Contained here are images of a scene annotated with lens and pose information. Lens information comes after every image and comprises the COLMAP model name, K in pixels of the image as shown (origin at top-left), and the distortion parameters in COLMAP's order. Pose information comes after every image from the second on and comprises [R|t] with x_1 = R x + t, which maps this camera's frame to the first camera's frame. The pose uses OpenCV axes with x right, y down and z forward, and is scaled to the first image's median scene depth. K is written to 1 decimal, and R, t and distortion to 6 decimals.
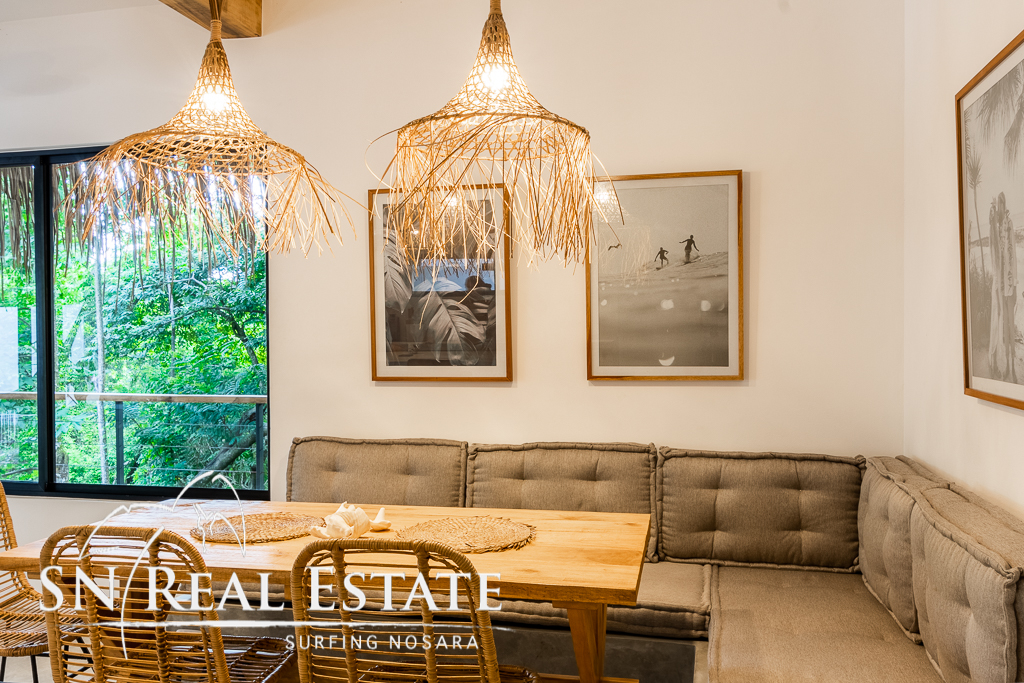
lens RADIAL K [[906.7, 0, 512.0], [0, 906.7, 341.5], [0, 0, 1]] dist [-0.004670, 0.001464]
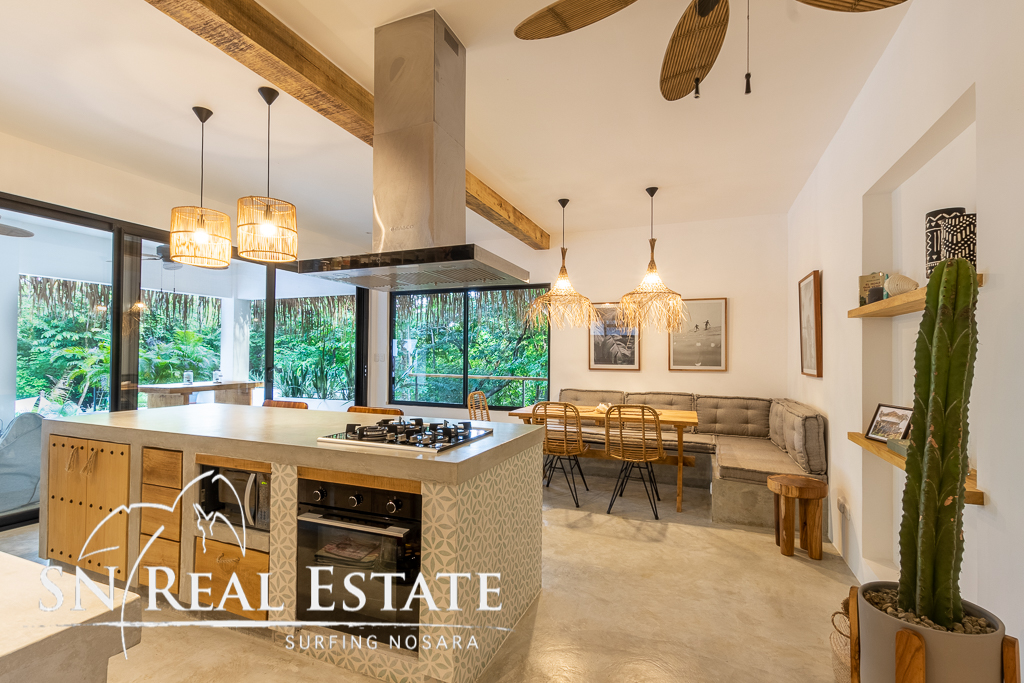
lens RADIAL K [[478.2, 0, 514.6], [0, 478.2, 345.1], [0, 0, 1]] dist [0.010932, 0.000297]
pose [[0.987571, 0.013104, -0.156627, -0.162508], [-0.017601, 0.999471, -0.027359, 0.012829], [0.156186, 0.029776, 0.987279, -0.571449]]
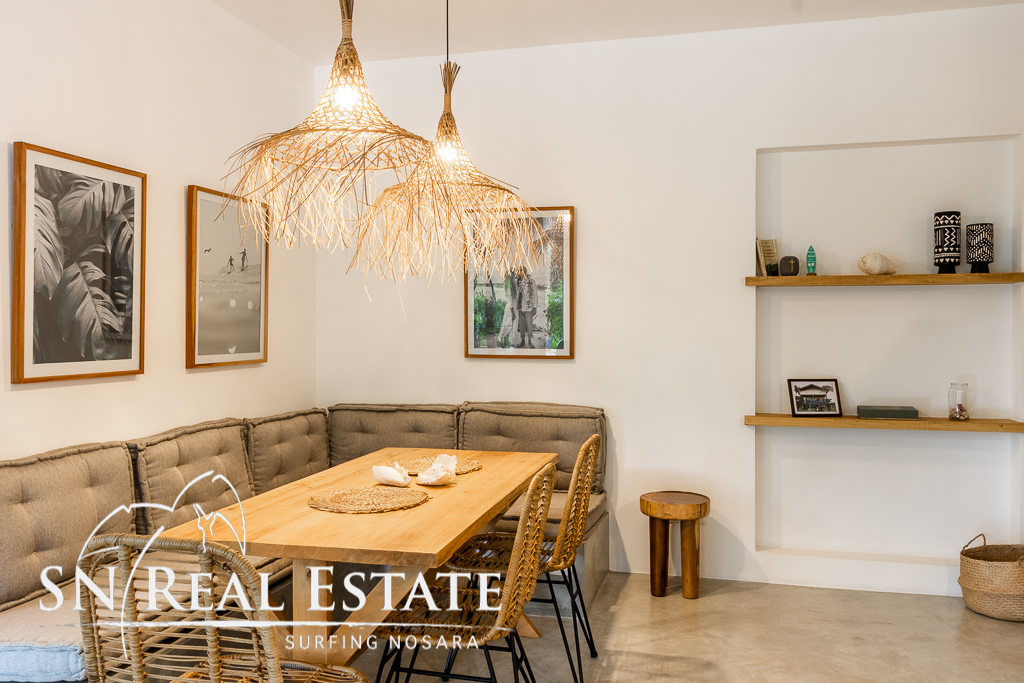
lens RADIAL K [[834.4, 0, 510.4], [0, 834.4, 327.9], [0, 0, 1]] dist [0.002934, 0.003414]
pose [[0.021513, 0.005738, 0.999752, -0.944536], [0.005809, 0.999966, -0.005864, 0.001653], [-0.999752, 0.005933, 0.021479, 0.602198]]
